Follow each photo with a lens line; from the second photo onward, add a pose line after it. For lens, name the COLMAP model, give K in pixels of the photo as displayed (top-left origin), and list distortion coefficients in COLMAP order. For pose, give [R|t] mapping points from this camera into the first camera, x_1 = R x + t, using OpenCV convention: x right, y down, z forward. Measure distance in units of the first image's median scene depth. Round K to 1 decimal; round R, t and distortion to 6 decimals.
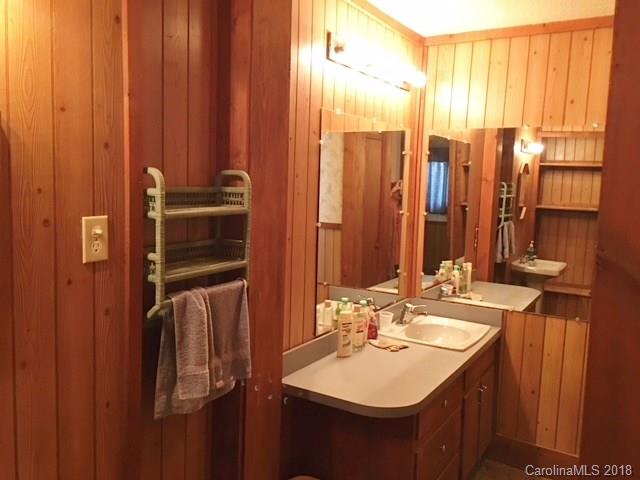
lens RADIAL K [[542.3, 0, 320.9], [0, 542.3, 241.8], [0, 0, 1]] dist [0.071422, -0.090687]
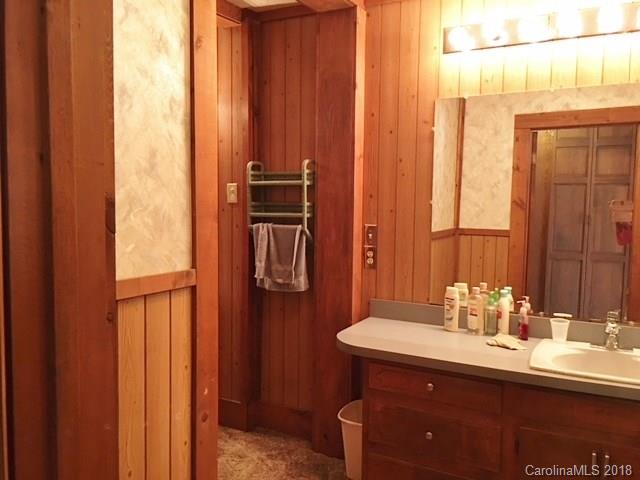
lens RADIAL K [[542.3, 0, 319.4], [0, 542.3, 240.9], [0, 0, 1]] dist [0.071422, -0.090687]
pose [[0.066365, 0.063365, -0.995781, 1.012943], [-0.119343, 0.991321, 0.055127, 0.012988], [0.990633, 0.115181, 0.073351, 0.634939]]
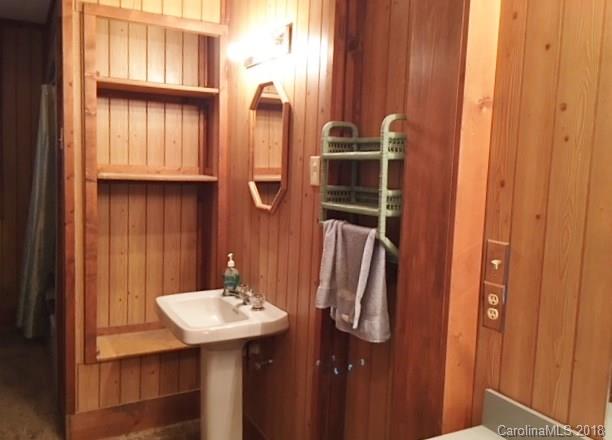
lens RADIAL K [[530.7, 0, 302.8], [0, 530.7, 216.8], [0, 0, 1]] dist [0.052068, -0.094912]
pose [[-0.498486, 0.048979, -0.865513, 0.484660], [-0.140629, 0.980609, 0.136487, -0.040516], [0.855415, 0.189753, -0.481932, 0.898701]]
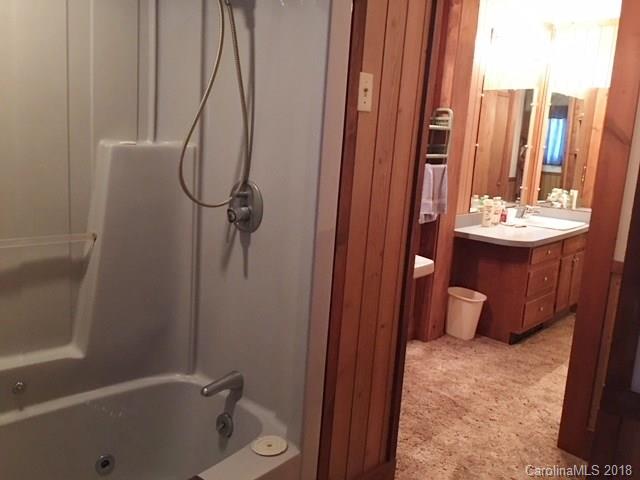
lens RADIAL K [[542.3, 0, 318.7], [0, 542.3, 235.0], [0, 0, 1]] dist [0.071422, -0.090687]
pose [[0.980724, 0.061725, -0.185392, -0.141688], [-0.050540, 0.996639, 0.064464, 0.148719], [0.188748, -0.053852, 0.980548, -0.701019]]
